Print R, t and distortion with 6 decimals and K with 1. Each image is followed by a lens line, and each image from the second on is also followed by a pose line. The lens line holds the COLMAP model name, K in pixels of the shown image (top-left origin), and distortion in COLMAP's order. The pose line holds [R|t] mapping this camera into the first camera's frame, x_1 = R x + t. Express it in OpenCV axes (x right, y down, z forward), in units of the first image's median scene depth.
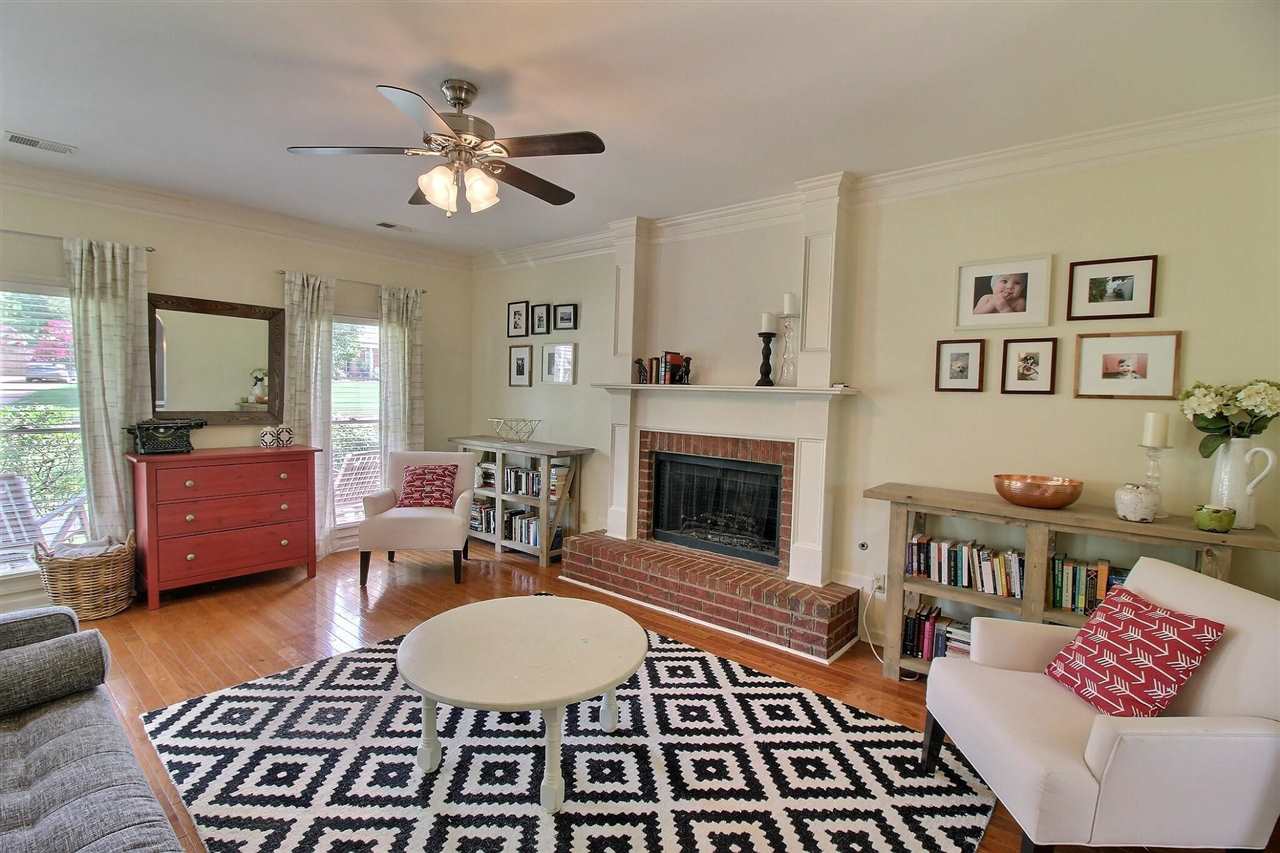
lens RADIAL K [[614.2, 0, 640.0], [0, 614.2, 426.5], [0, 0, 1]] dist [-0.000425, -0.014716]
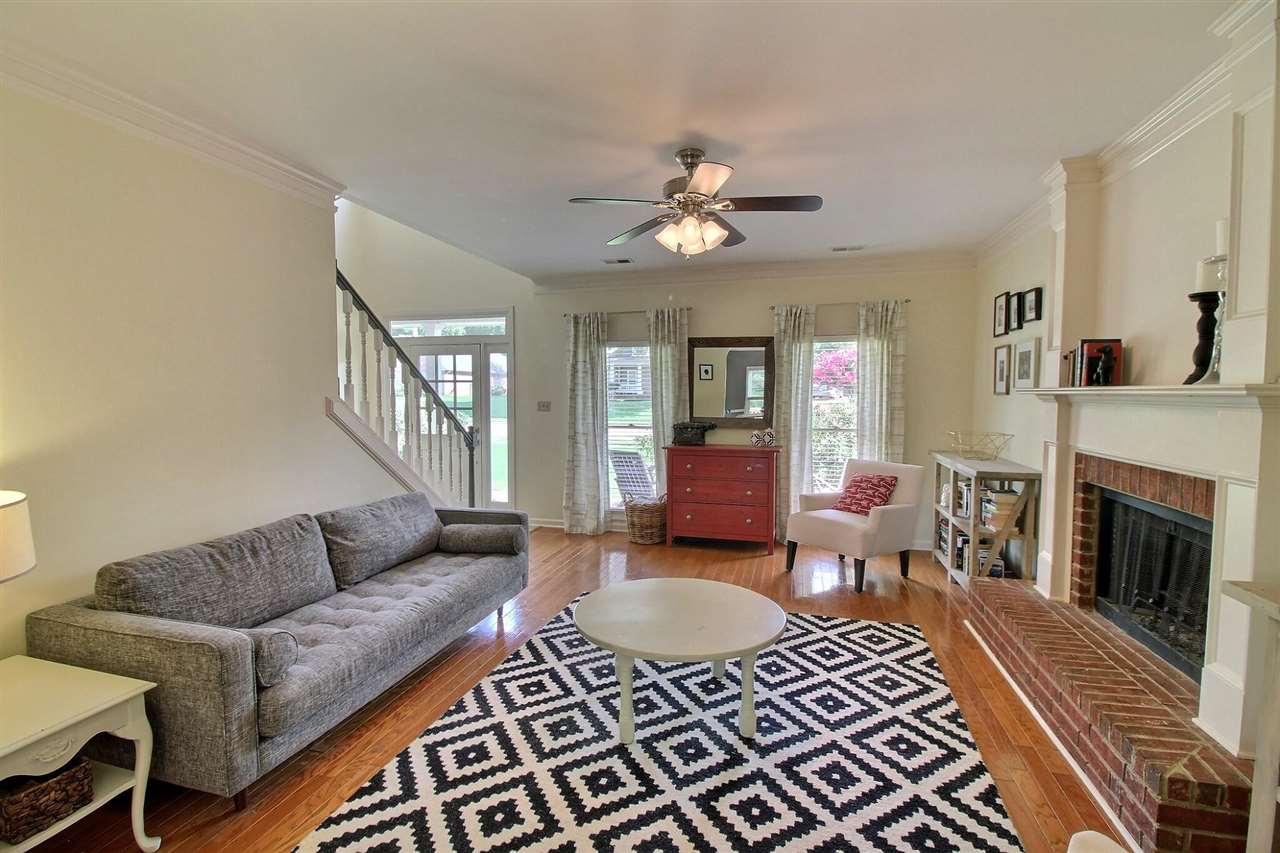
lens RADIAL K [[621.9, 0, 640.6], [0, 621.9, 455.4], [0, 0, 1]] dist [-0.029115, 0.000307]
pose [[0.383371, 0.070923, -0.920867, 0.494694], [-0.041323, 0.997366, 0.059612, -0.015083], [0.922670, 0.015200, 0.385292, 0.268949]]
